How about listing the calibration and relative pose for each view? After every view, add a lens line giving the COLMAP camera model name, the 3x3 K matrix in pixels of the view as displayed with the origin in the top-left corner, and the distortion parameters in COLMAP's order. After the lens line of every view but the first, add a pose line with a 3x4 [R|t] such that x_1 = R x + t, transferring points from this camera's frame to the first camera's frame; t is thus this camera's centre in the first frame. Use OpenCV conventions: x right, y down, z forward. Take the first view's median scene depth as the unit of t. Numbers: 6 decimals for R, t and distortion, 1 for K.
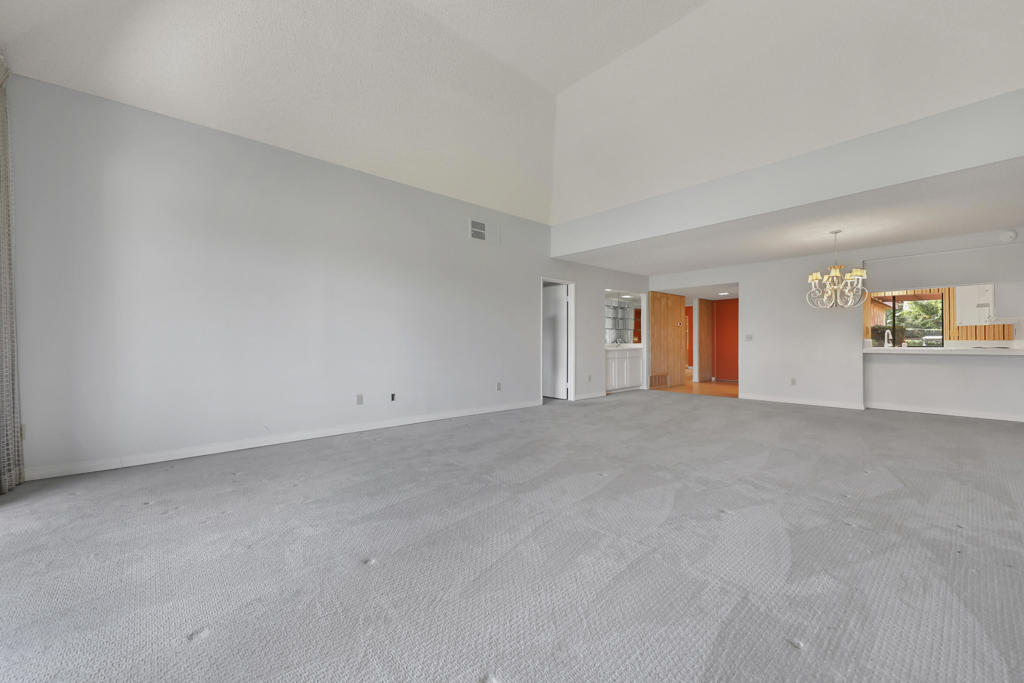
lens RADIAL K [[406.3, 0, 520.8], [0, 406.3, 341.0], [0, 0, 1]] dist [-0.003940, -0.000225]
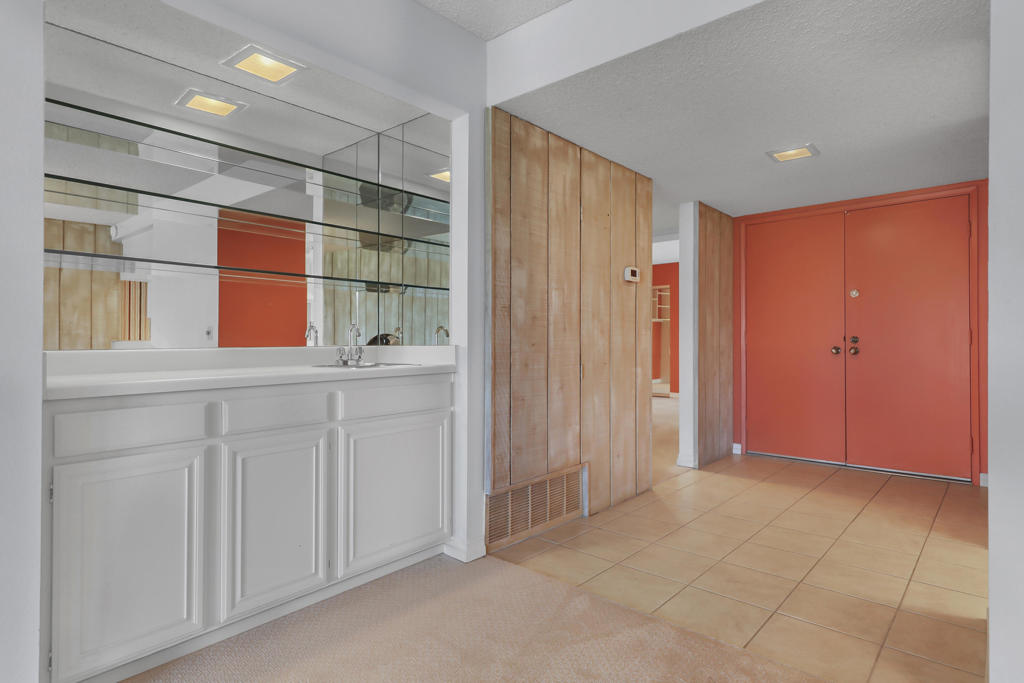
lens RADIAL K [[551.7, 0, 509.8], [0, 551.7, 333.5], [0, 0, 1]] dist [0.002457, 0.000101]
pose [[0.994730, 0.005558, 0.102380, 0.284359], [-0.004831, 0.999961, -0.007349, 0.001582], [-0.102417, 0.006816, 0.994718, 0.669066]]
